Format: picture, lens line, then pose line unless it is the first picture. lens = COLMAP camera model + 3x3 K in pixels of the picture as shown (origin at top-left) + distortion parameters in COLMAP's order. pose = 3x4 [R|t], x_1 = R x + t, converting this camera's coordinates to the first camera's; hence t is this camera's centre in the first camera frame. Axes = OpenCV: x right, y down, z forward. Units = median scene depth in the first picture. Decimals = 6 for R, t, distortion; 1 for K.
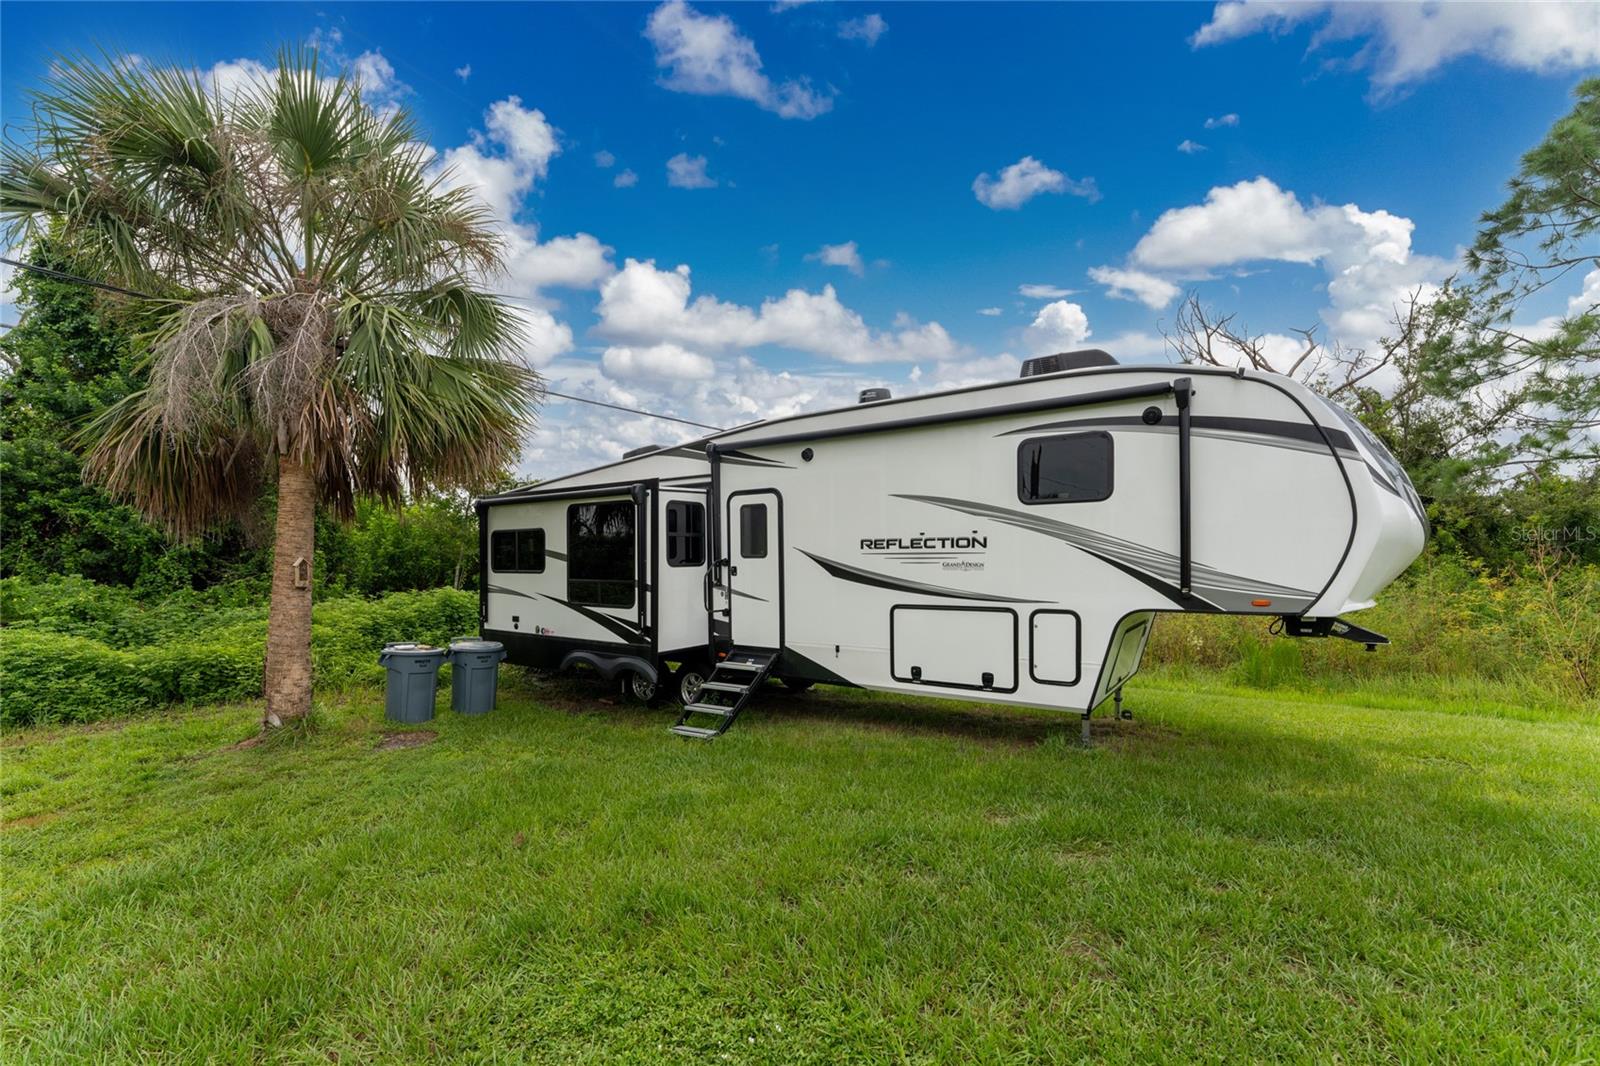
lens RADIAL K [[693.5, 0, 795.1], [0, 693.5, 578.9], [0, 0, 1]] dist [-0.011278, -0.000030]
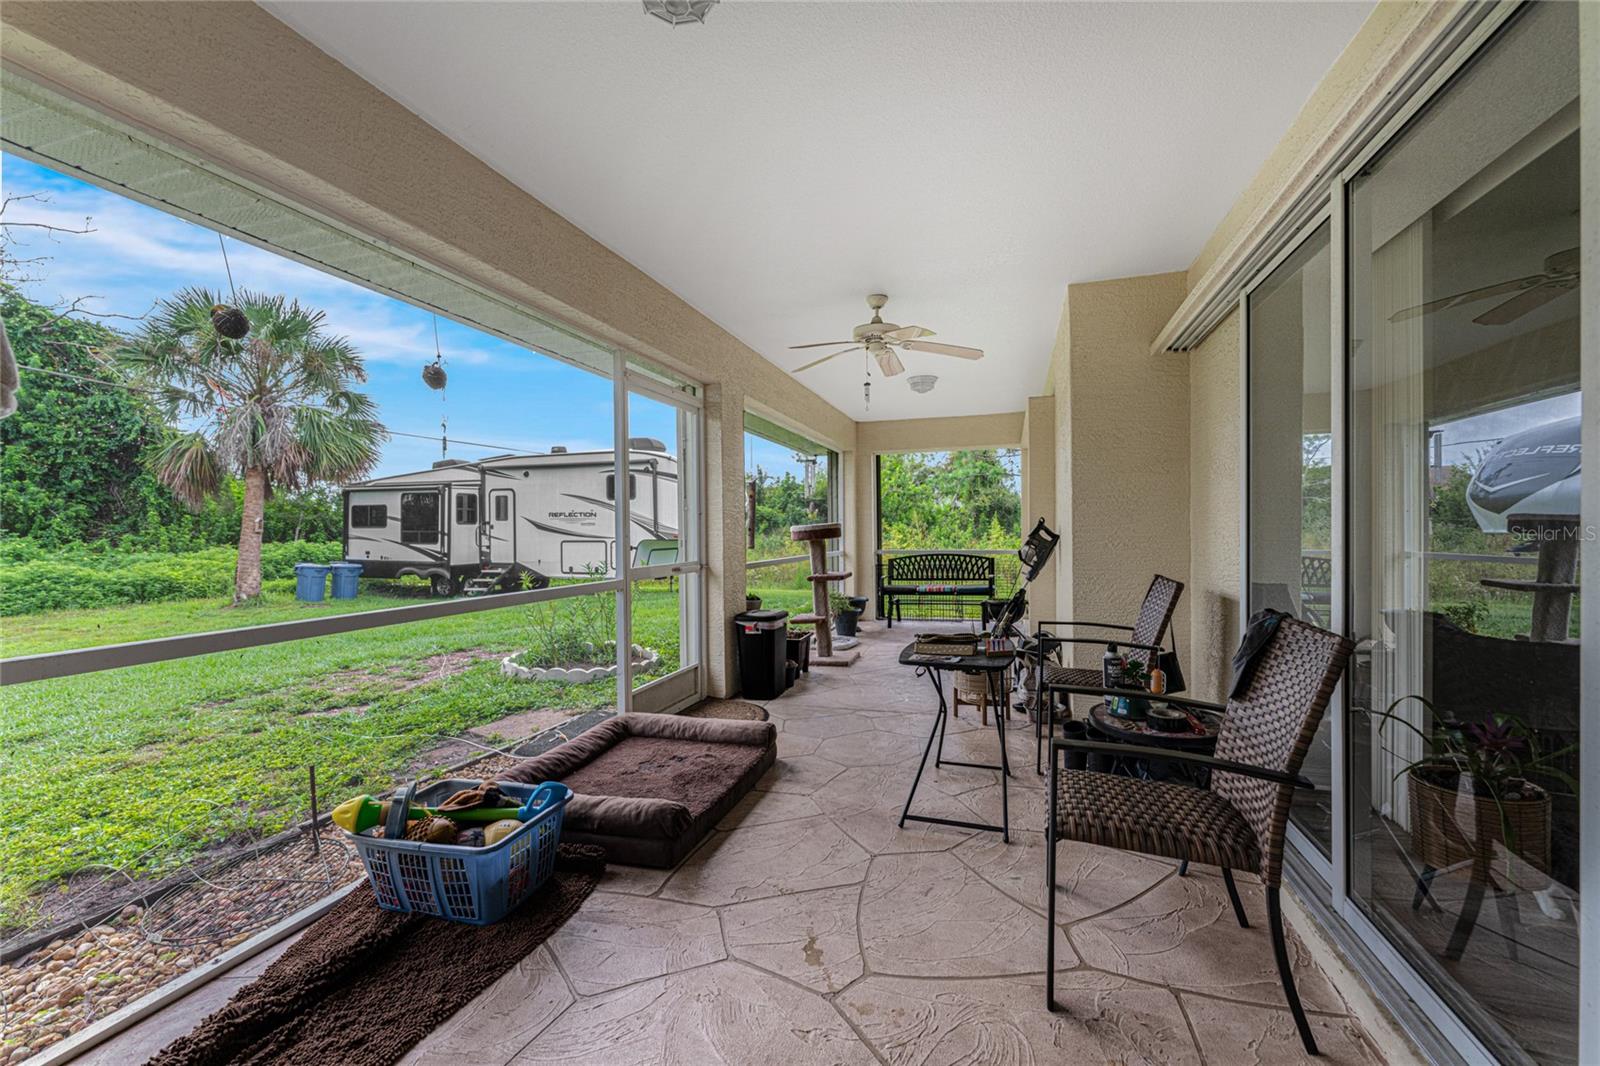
lens RADIAL K [[642.6, 0, 798.6], [0, 642.6, 531.0], [0, 0, 1]] dist [0.000744, -0.000226]
pose [[0.960905, 0.004601, 0.276840, 0.270195], [0.002878, 0.999642, -0.026605, 0.056092], [-0.276863, 0.026361, 0.960548, -1.144152]]
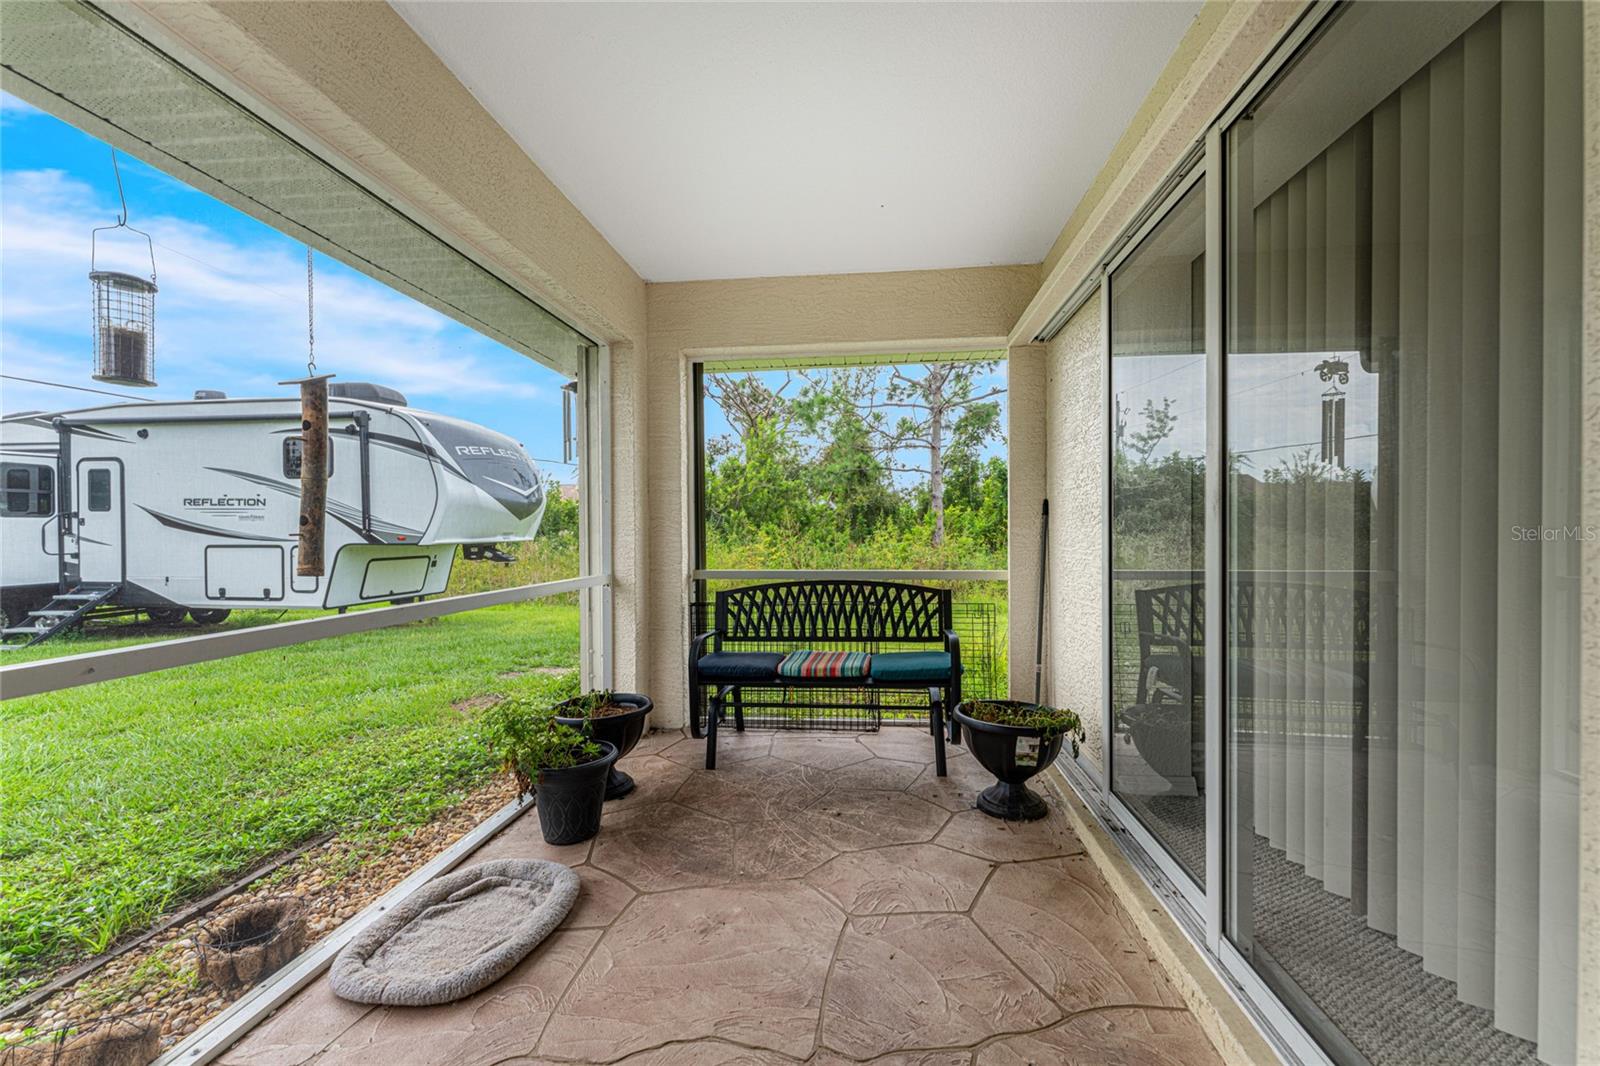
lens RADIAL K [[642.6, 0, 803.1], [0, 642.6, 534.9], [0, 0, 1]] dist [0.000744, -0.000226]
pose [[0.885759, 0.007325, 0.464087, 0.533635], [0.003759, 0.999729, -0.022954, 0.044359], [-0.464129, 0.022076, 0.885492, -0.631634]]
